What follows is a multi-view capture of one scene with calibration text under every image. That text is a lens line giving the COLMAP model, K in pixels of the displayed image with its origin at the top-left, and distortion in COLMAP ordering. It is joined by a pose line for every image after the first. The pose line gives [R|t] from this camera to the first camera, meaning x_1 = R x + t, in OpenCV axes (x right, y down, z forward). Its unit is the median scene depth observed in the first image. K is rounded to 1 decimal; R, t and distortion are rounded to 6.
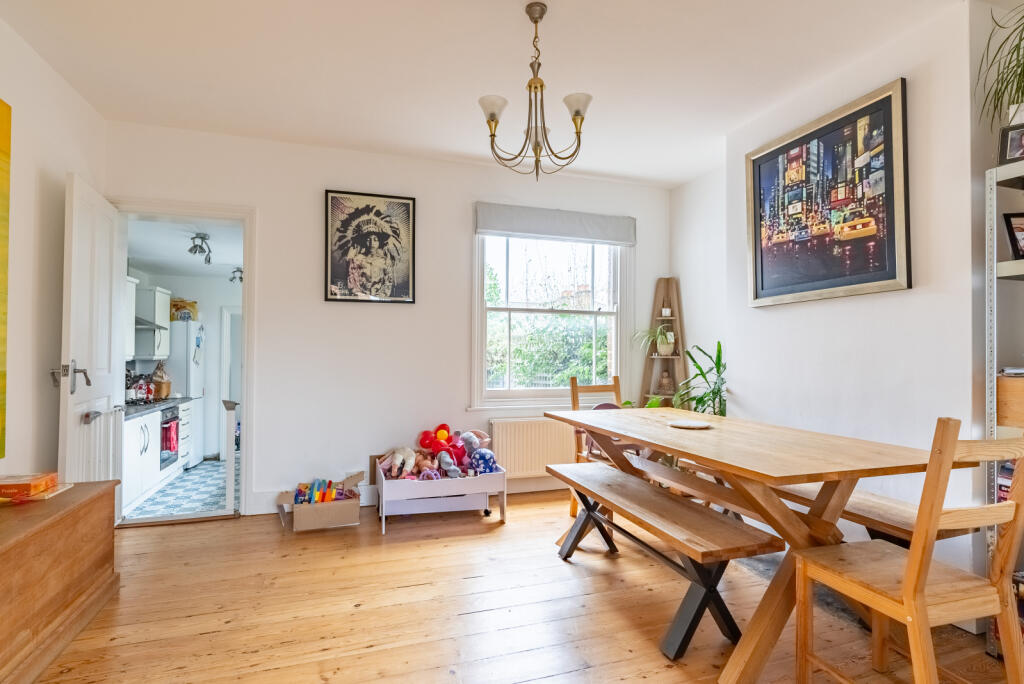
lens RADIAL K [[521.1, 0, 513.1], [0, 521.1, 342.2], [0, 0, 1]] dist [0.000911, 0.000083]
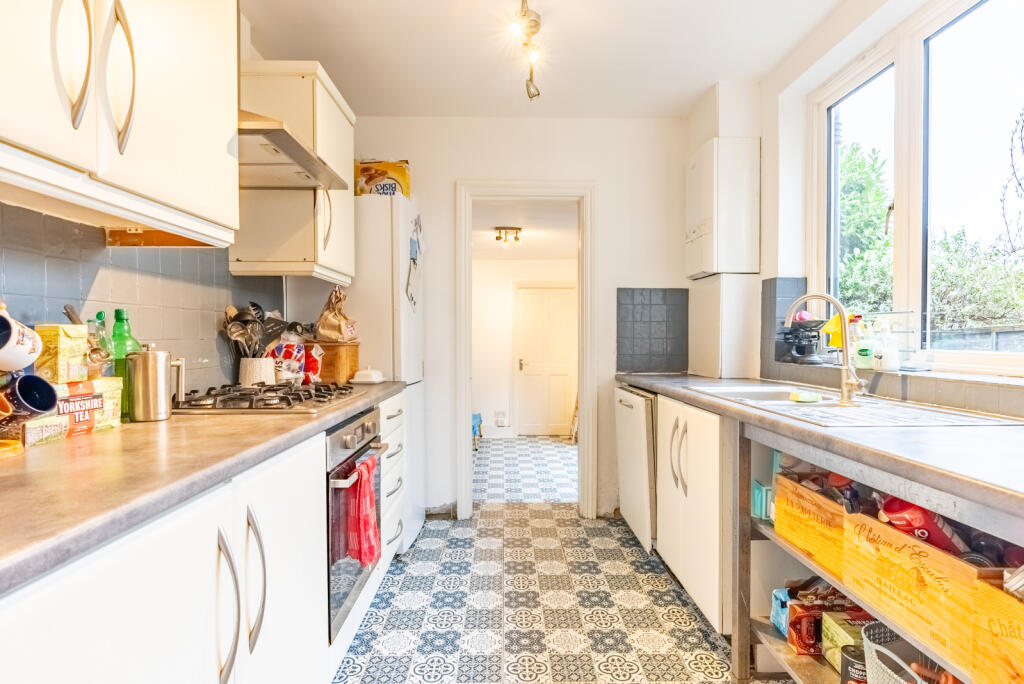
lens RADIAL K [[521.1, 0, 512.0], [0, 521.1, 342.6], [0, 0, 1]] dist [0.000911, 0.000083]
pose [[0.953146, 0.000502, -0.302509, -0.439155], [0.010019, 0.999398, 0.033225, 0.066667], [0.302344, -0.034699, 0.952567, 0.678407]]
